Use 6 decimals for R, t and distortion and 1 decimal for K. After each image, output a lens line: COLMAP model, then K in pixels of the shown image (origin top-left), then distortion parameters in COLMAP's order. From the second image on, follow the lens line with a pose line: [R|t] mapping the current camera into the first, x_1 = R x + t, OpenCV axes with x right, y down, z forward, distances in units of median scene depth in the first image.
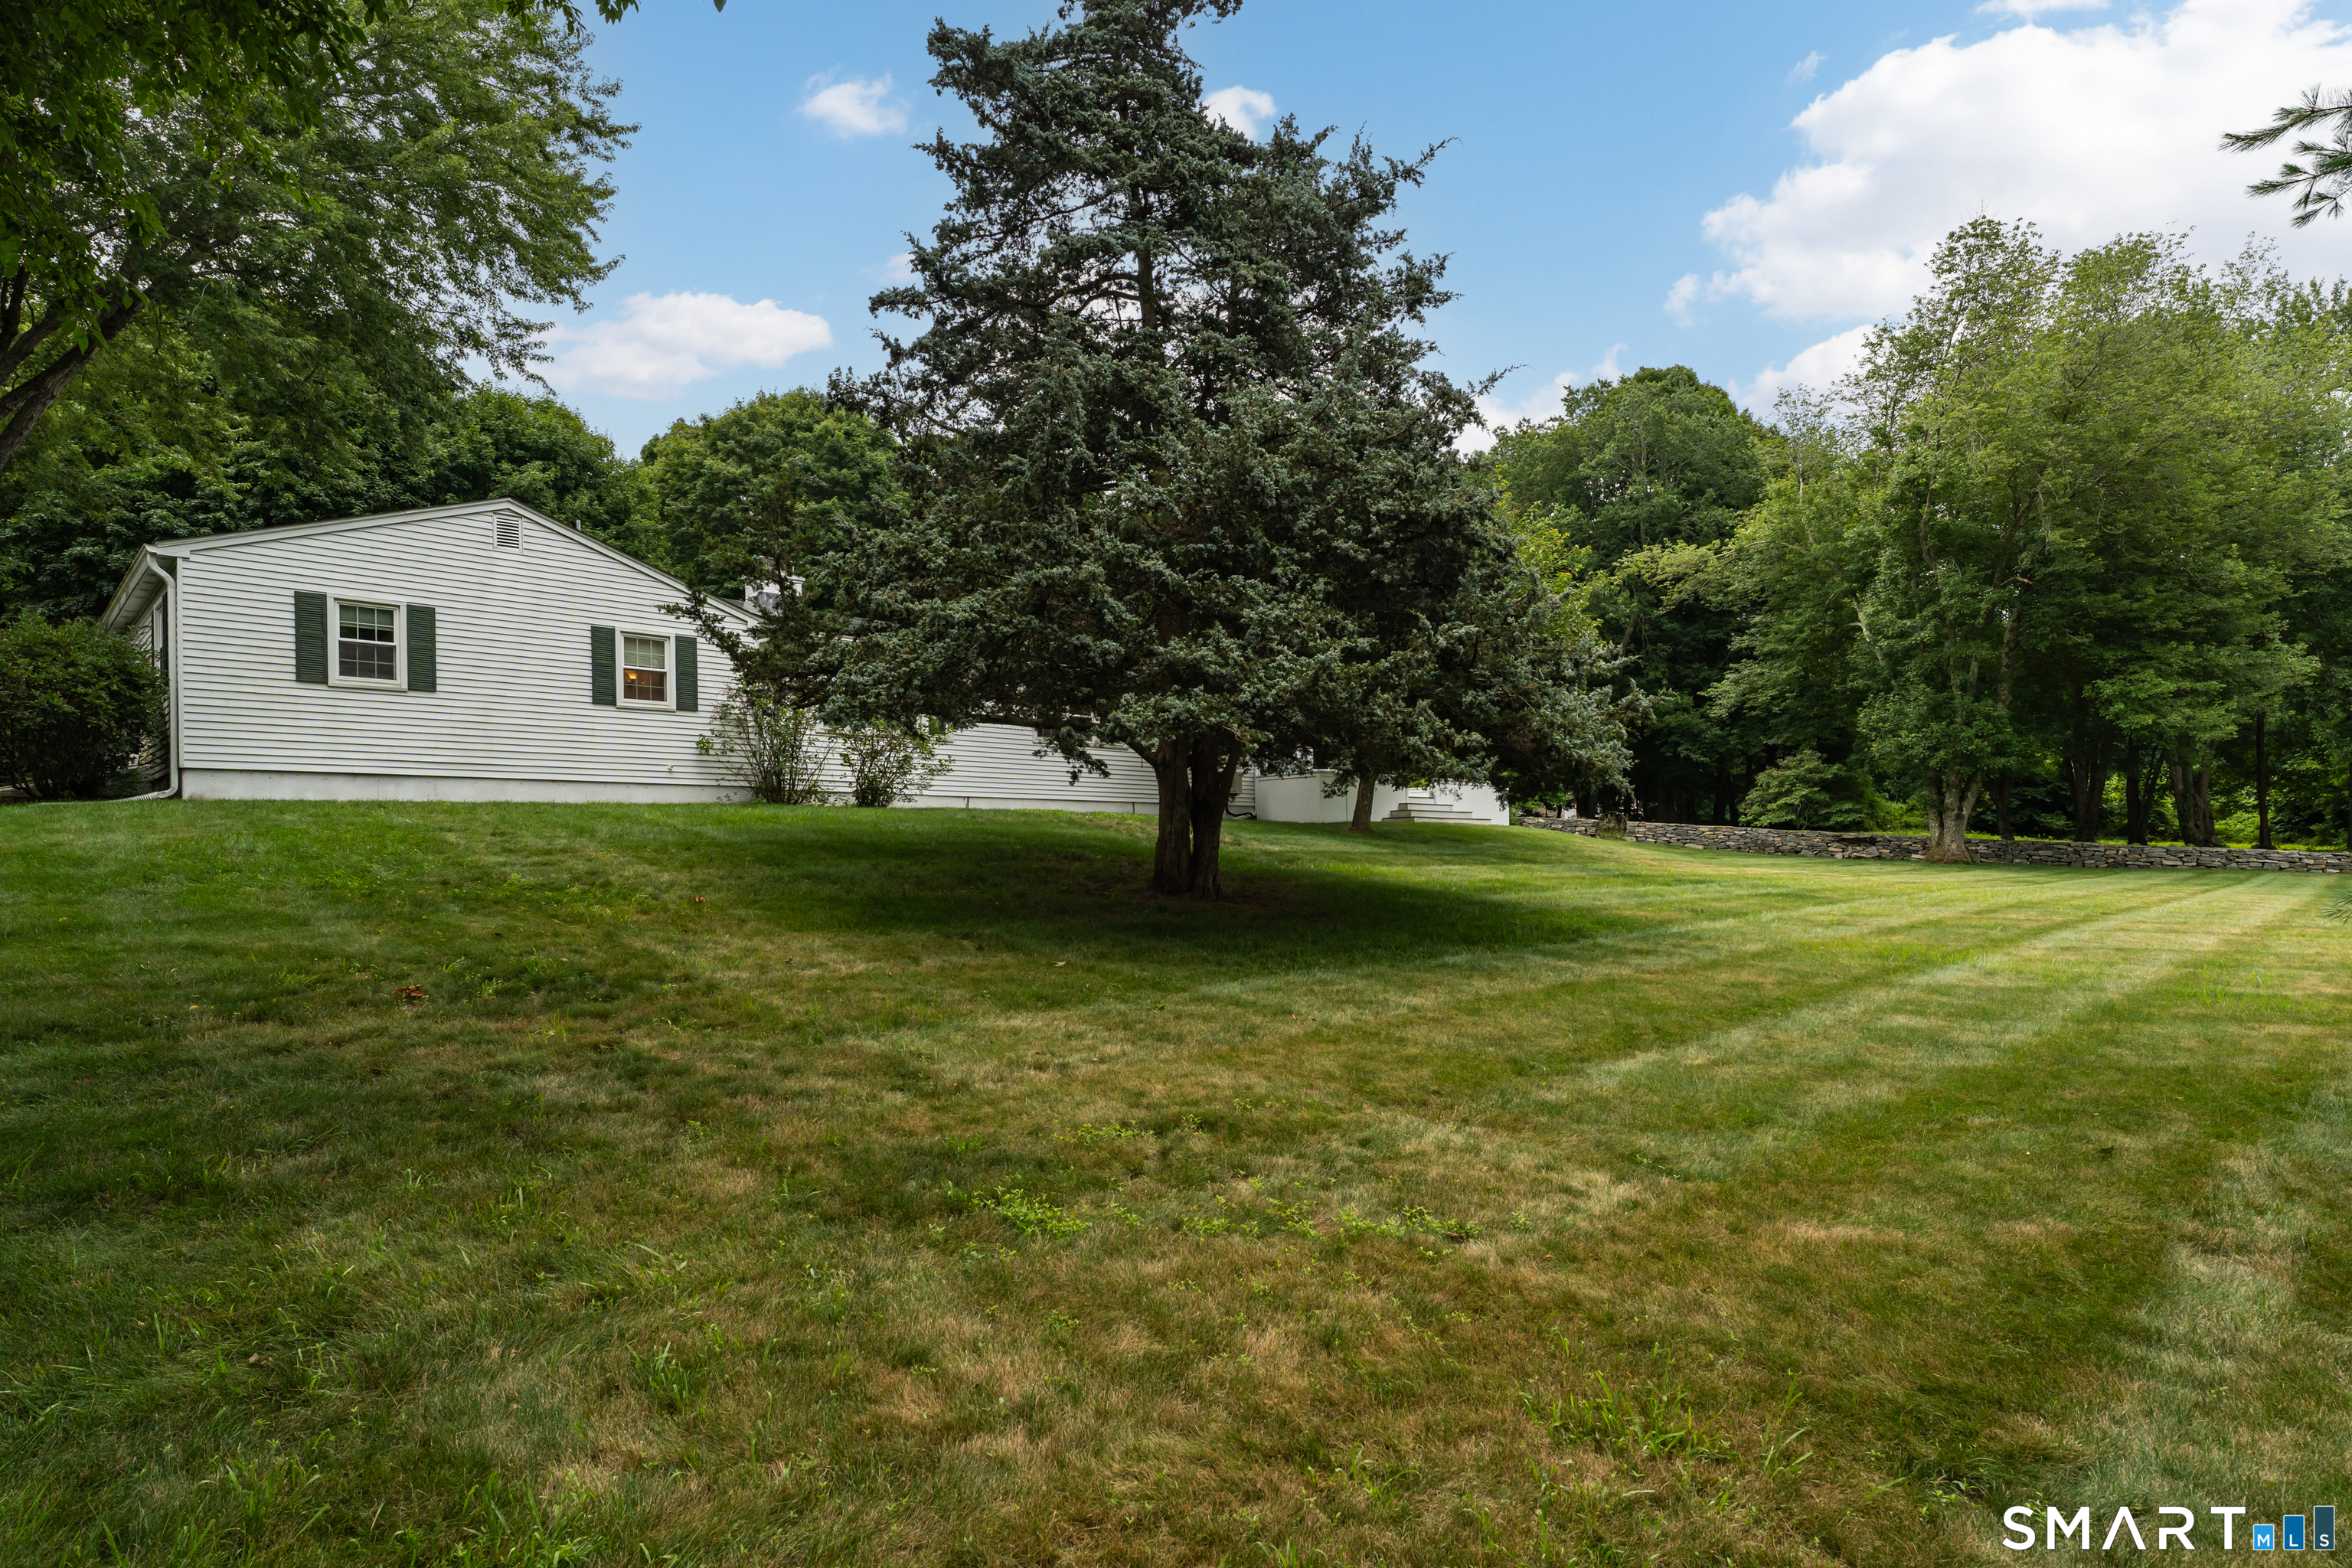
lens RADIAL K [[1230.9, 0, 1176.6], [0, 1230.9, 838.1], [0, 0, 1]] dist [0.000753, -0.000548]
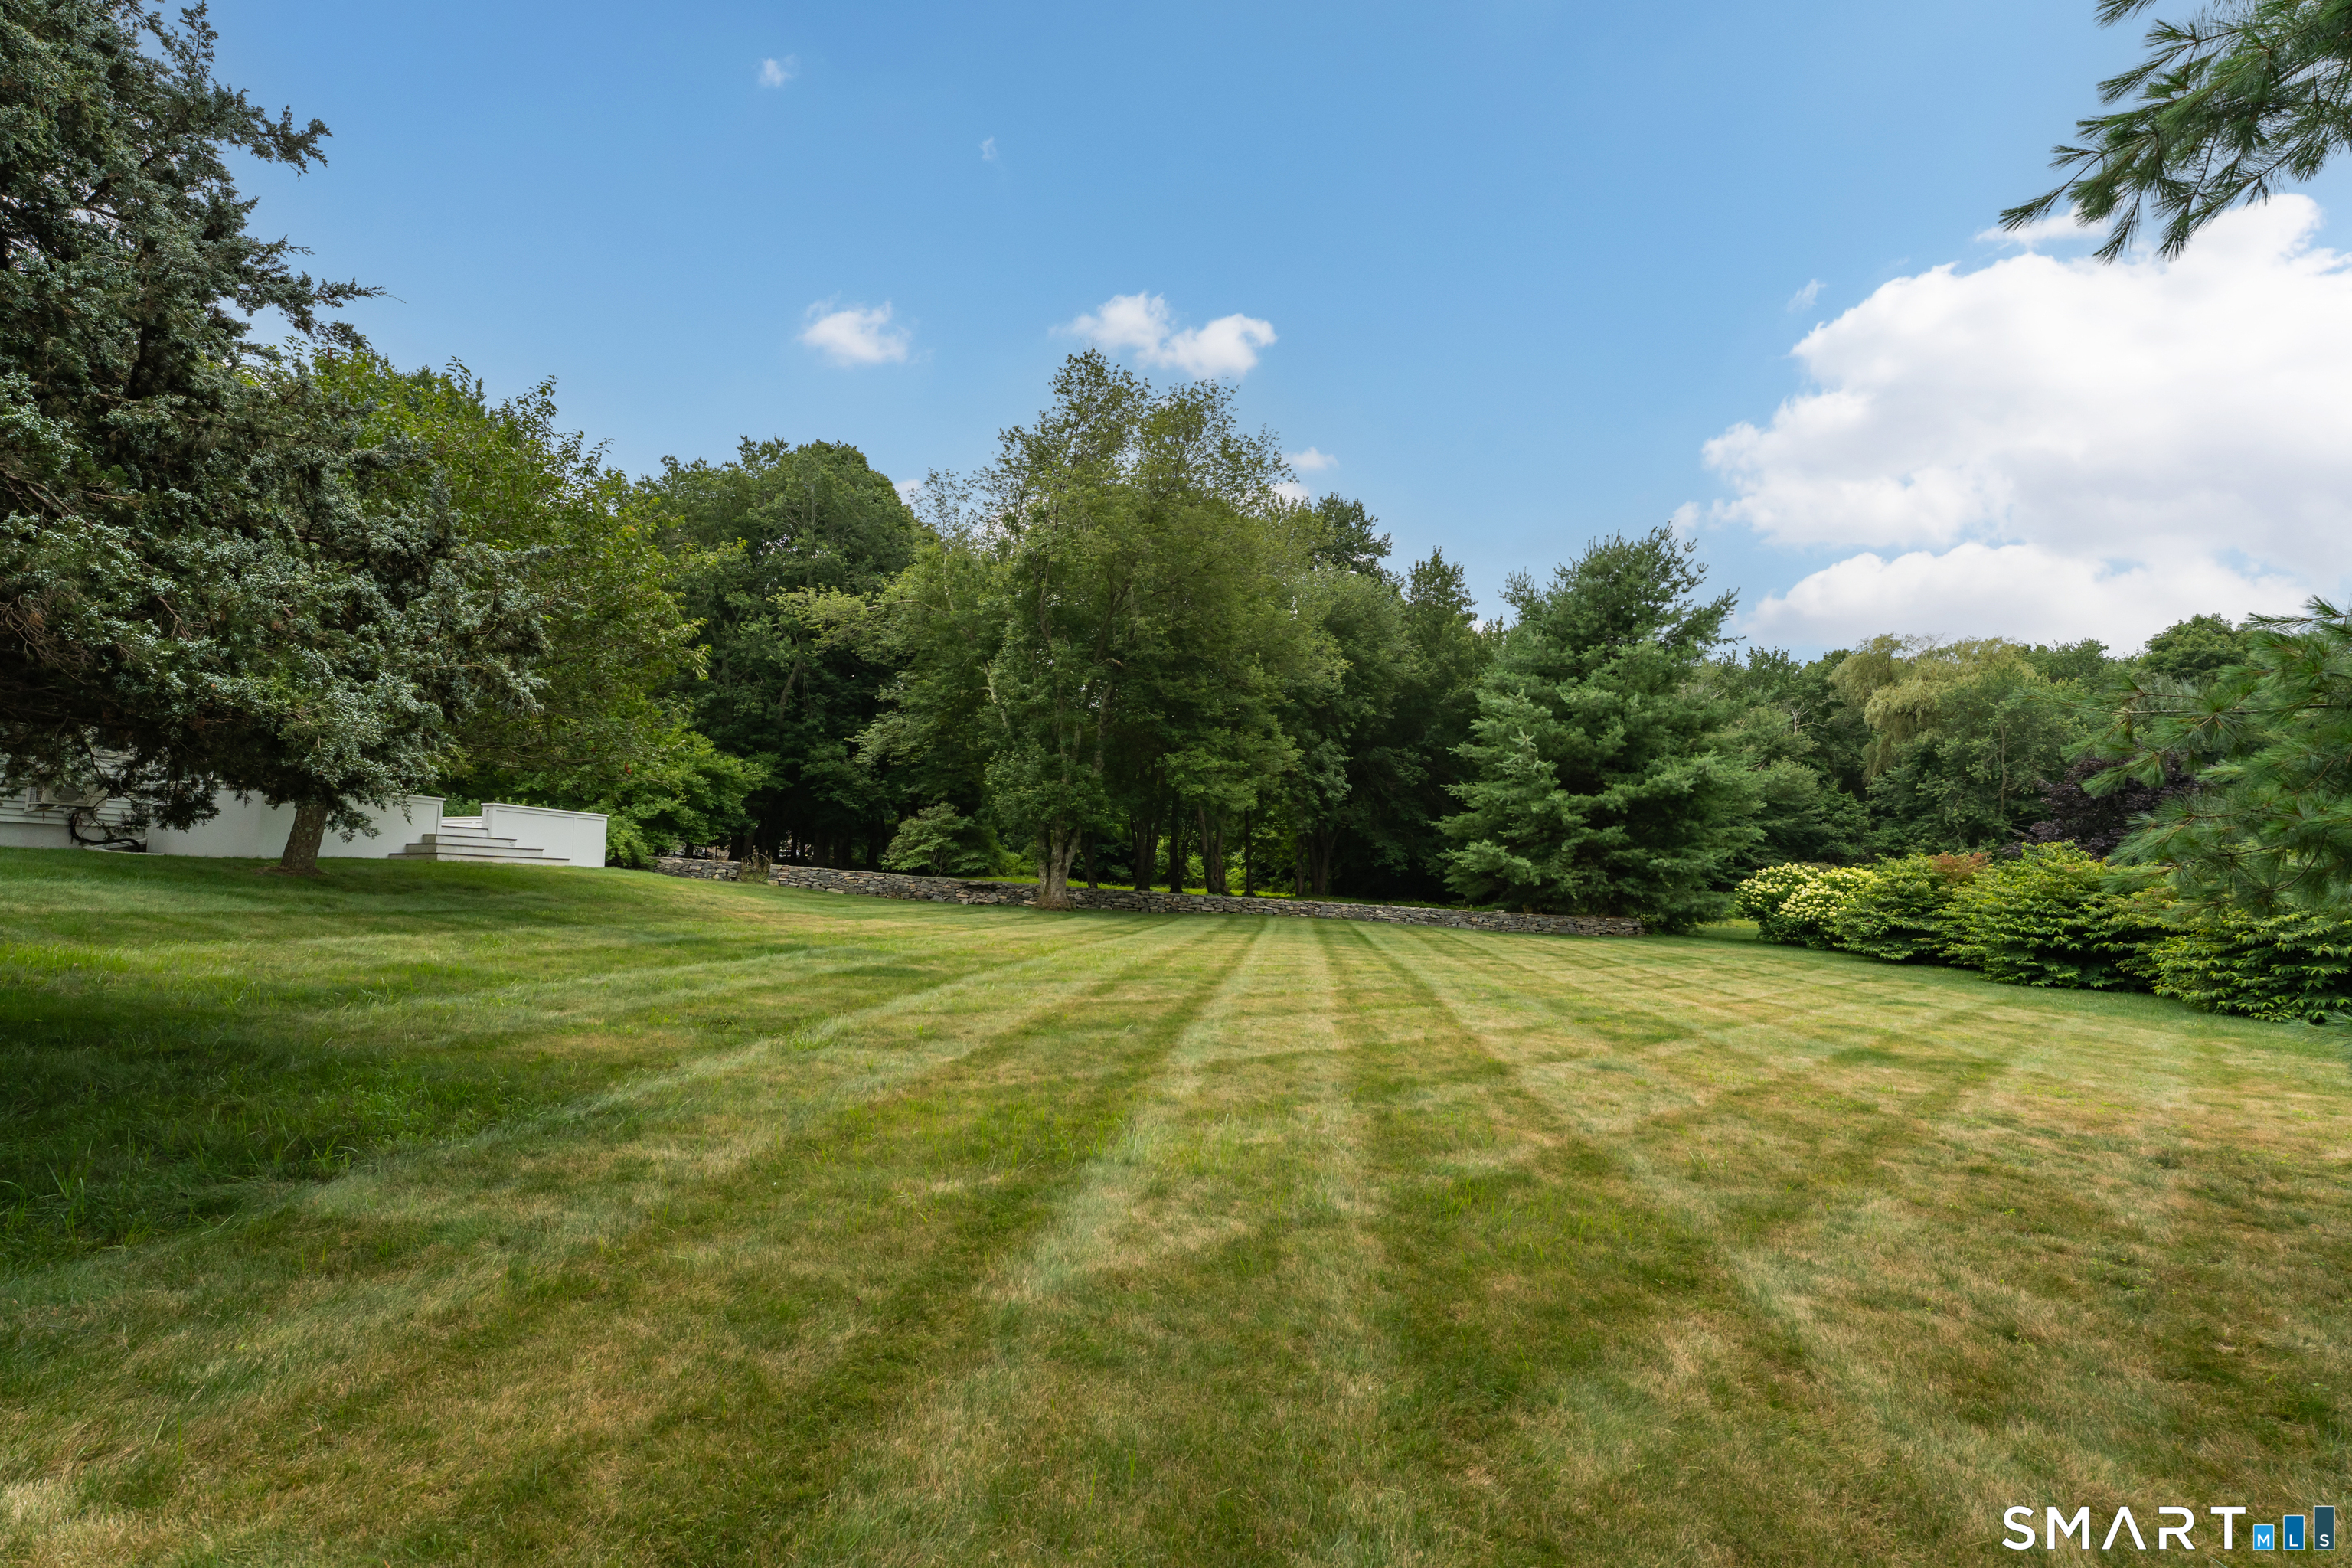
lens RADIAL K [[1078.6, 0, 1176.0], [0, 1078.6, 784.0], [0, 0, 1]] dist [0.022374, 0.000002]
pose [[0.778517, 0.069253, 0.623791, 0.089781], [-0.015240, 0.995687, -0.091521, -0.004227], [-0.627438, 0.061744, 0.776214, 0.153058]]
